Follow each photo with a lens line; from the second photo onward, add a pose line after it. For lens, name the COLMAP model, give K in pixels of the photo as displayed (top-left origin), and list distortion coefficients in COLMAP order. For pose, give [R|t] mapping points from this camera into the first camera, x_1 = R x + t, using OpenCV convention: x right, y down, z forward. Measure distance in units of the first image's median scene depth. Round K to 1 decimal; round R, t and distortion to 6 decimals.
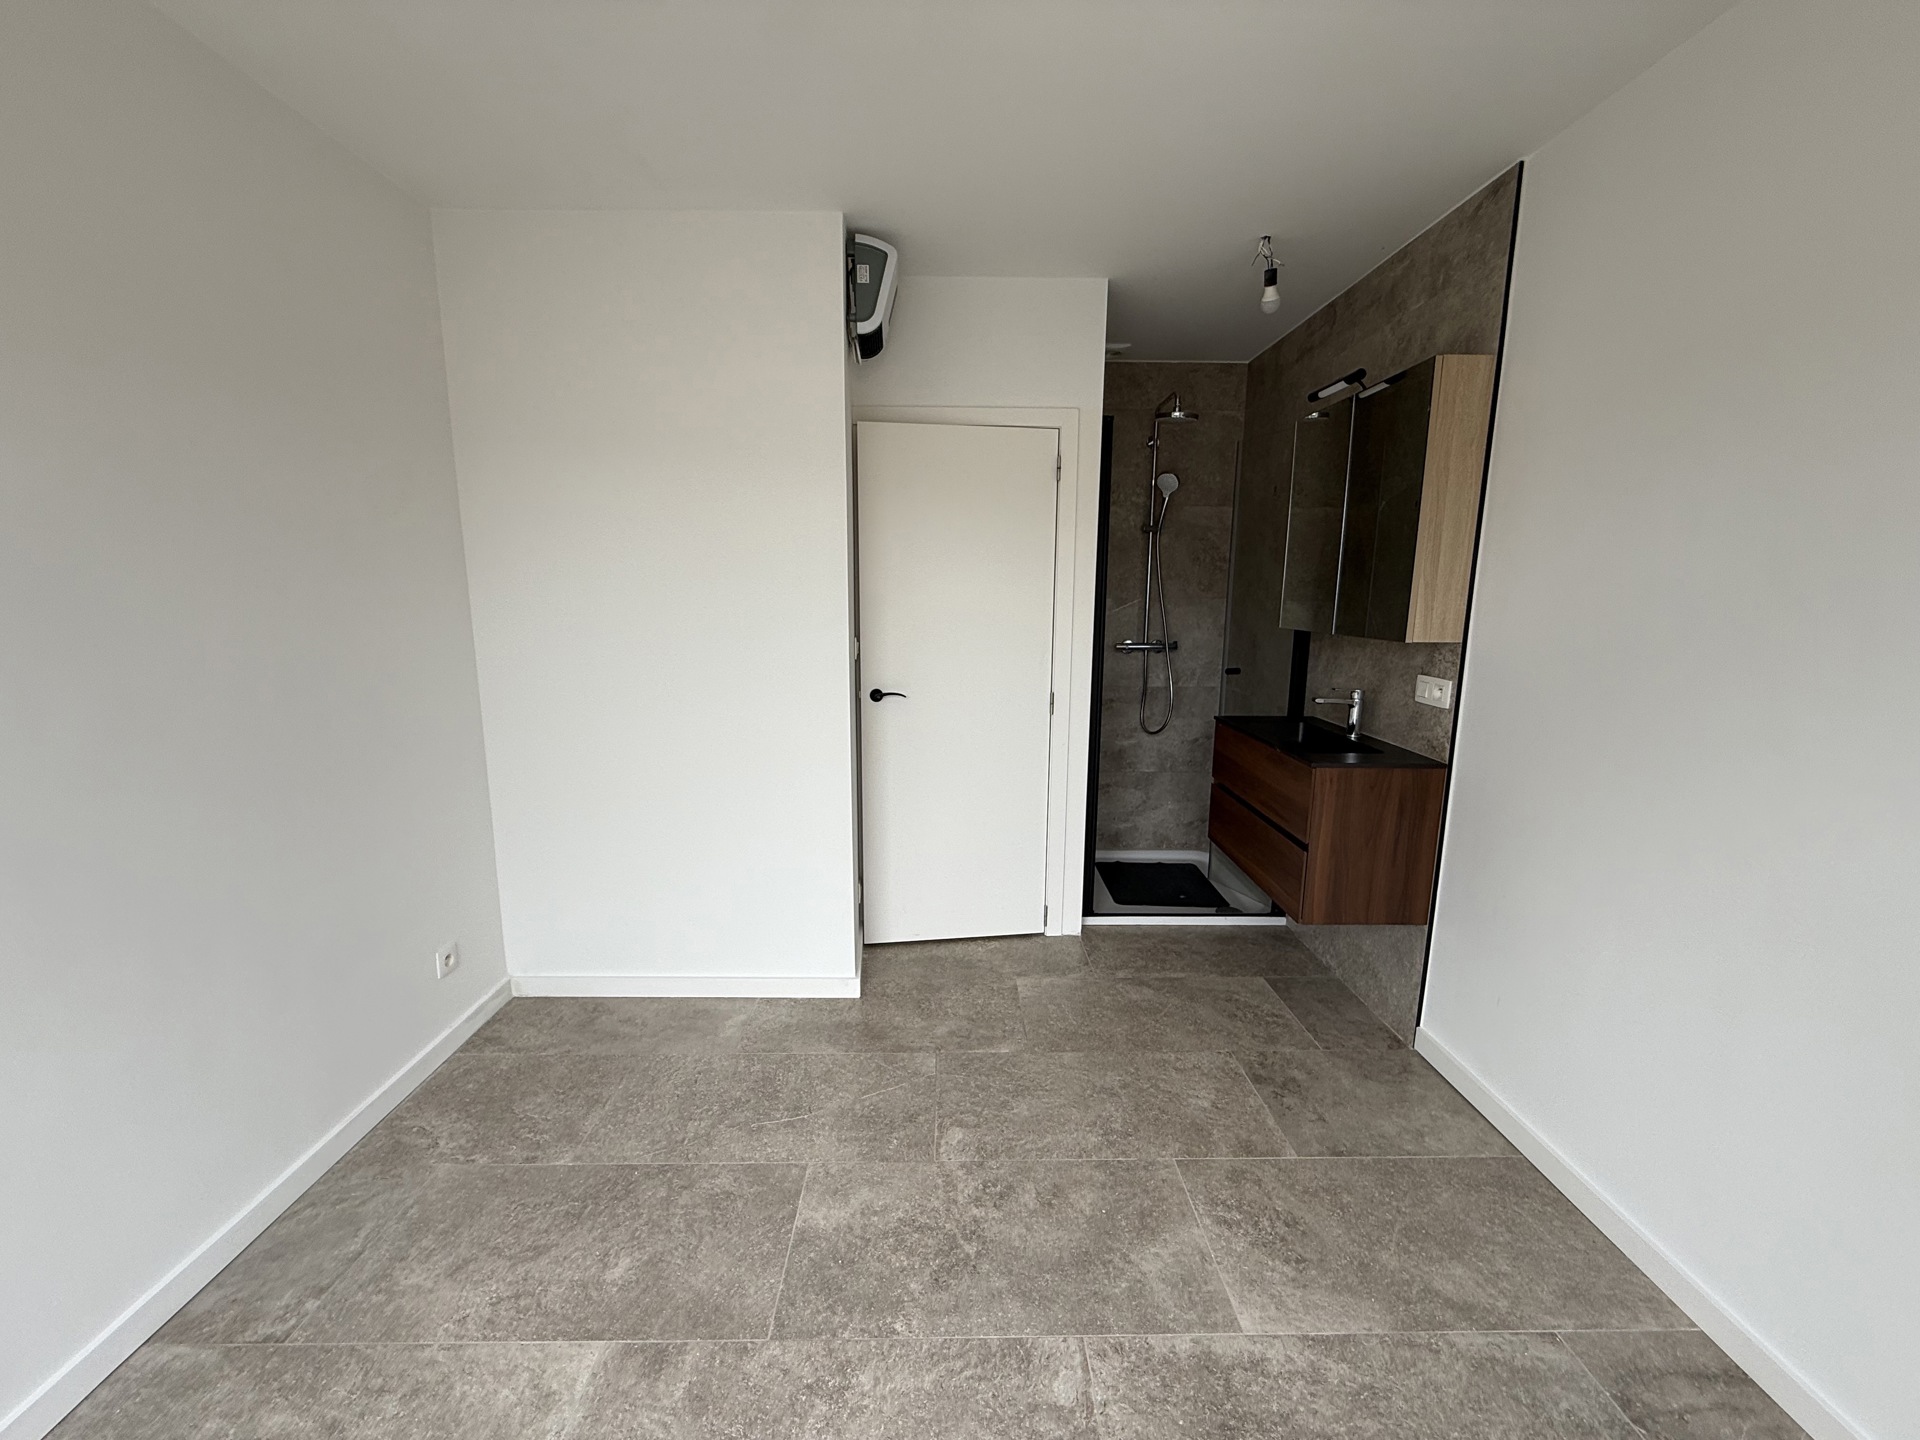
lens RADIAL K [[763.2, 0, 954.1], [0, 763.2, 717.7], [0, 0, 1]] dist [-0.000924, -0.000036]
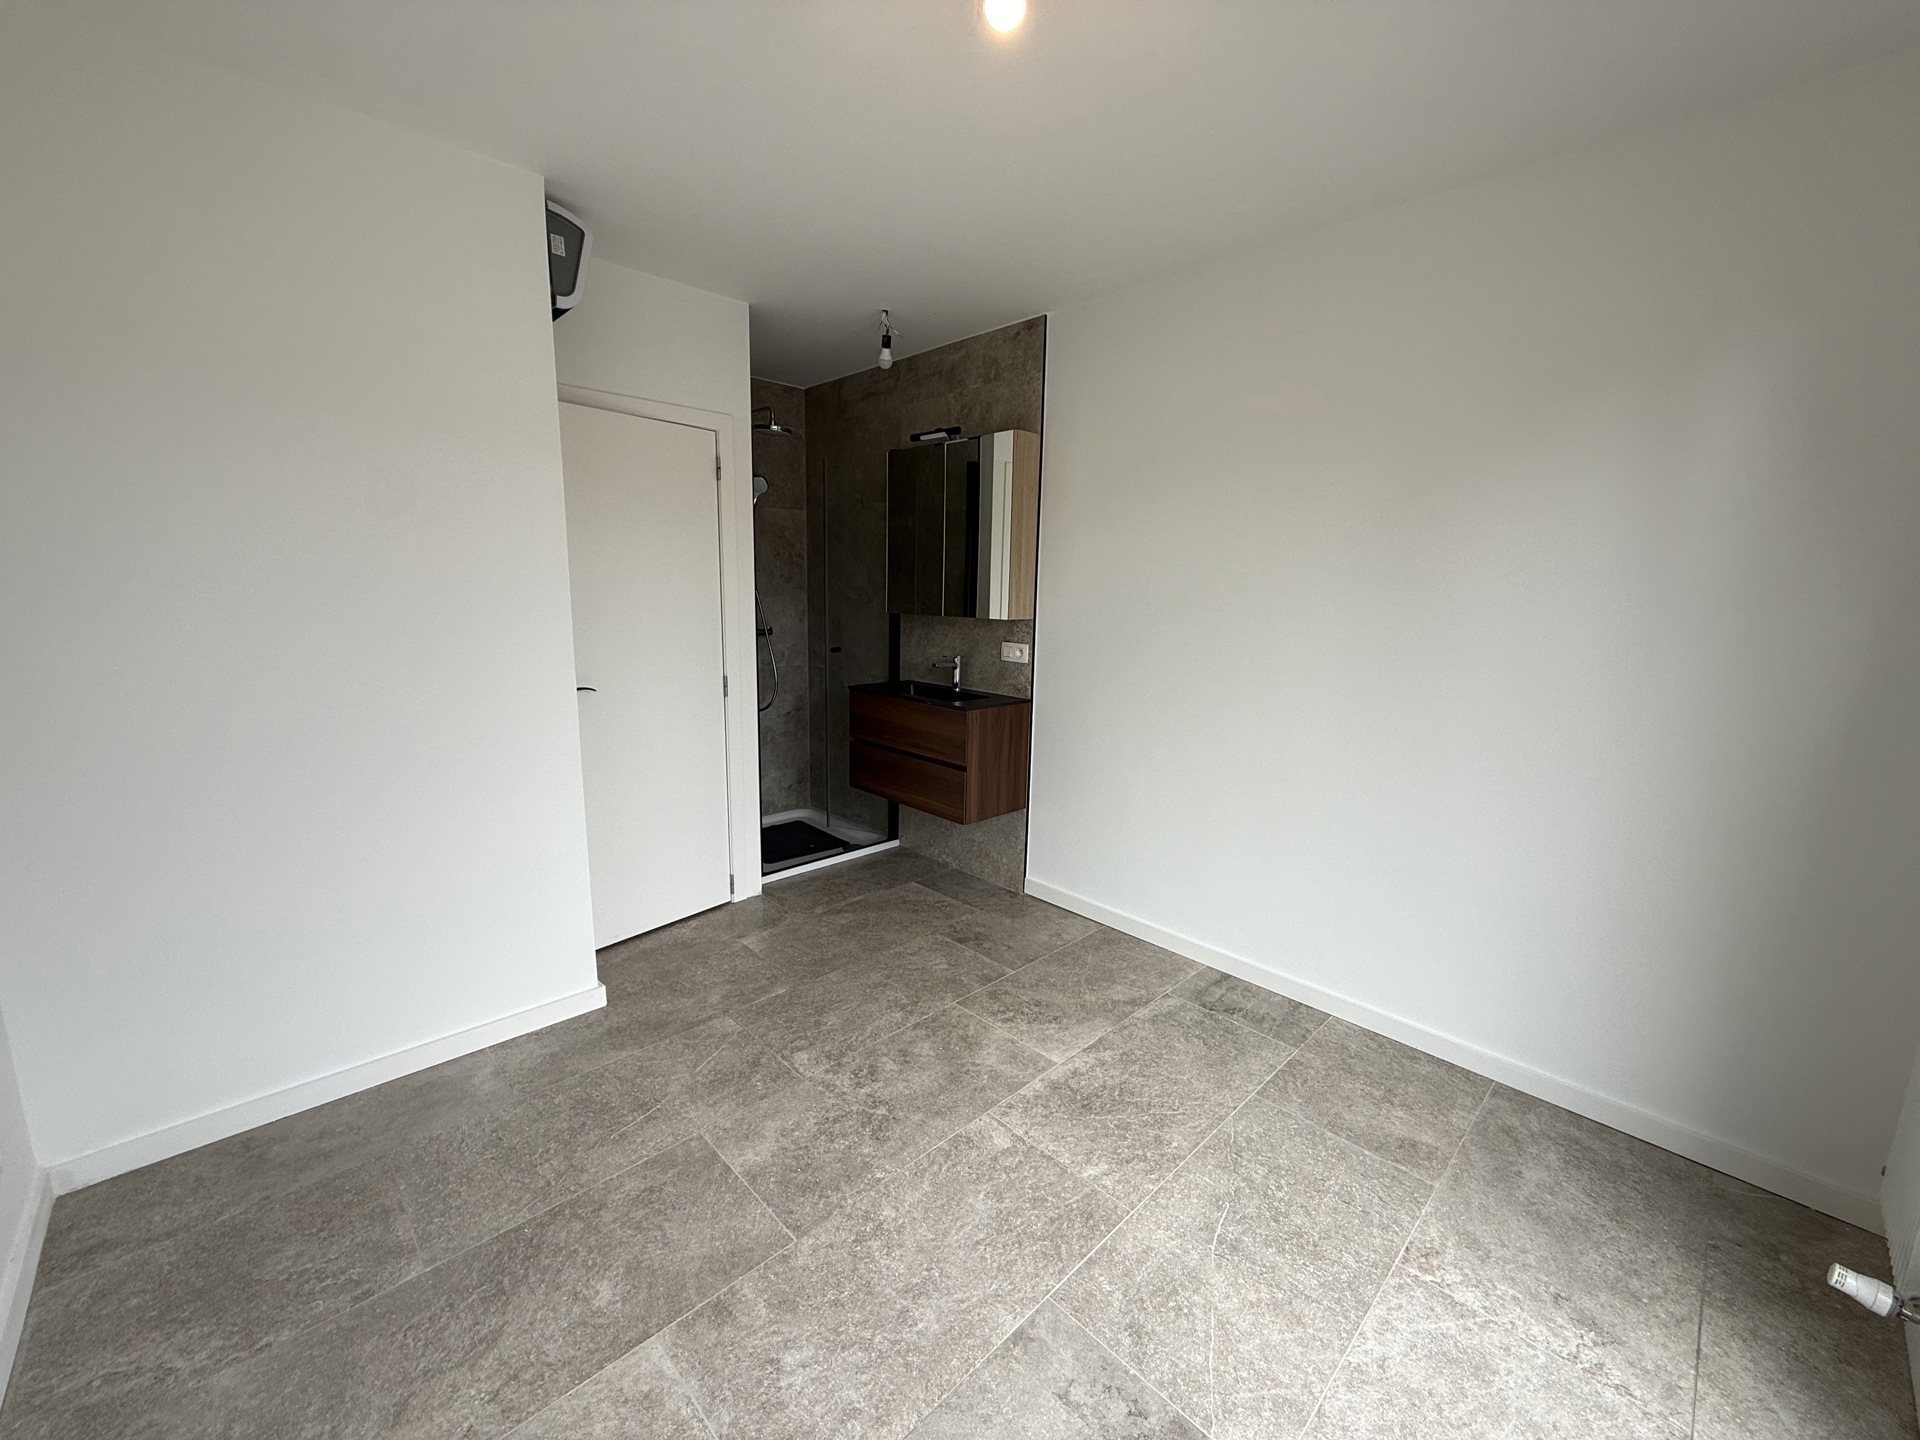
lens RADIAL K [[762.7, 0, 954.5], [0, 762.7, 716.6], [0, 0, 1]] dist [-0.001309, -0.000285]
pose [[0.730197, -0.109538, 0.674398, -0.491259], [0.101008, 0.993525, 0.052007, 0.000606], [-0.675729, 0.030144, 0.736534, -0.015347]]
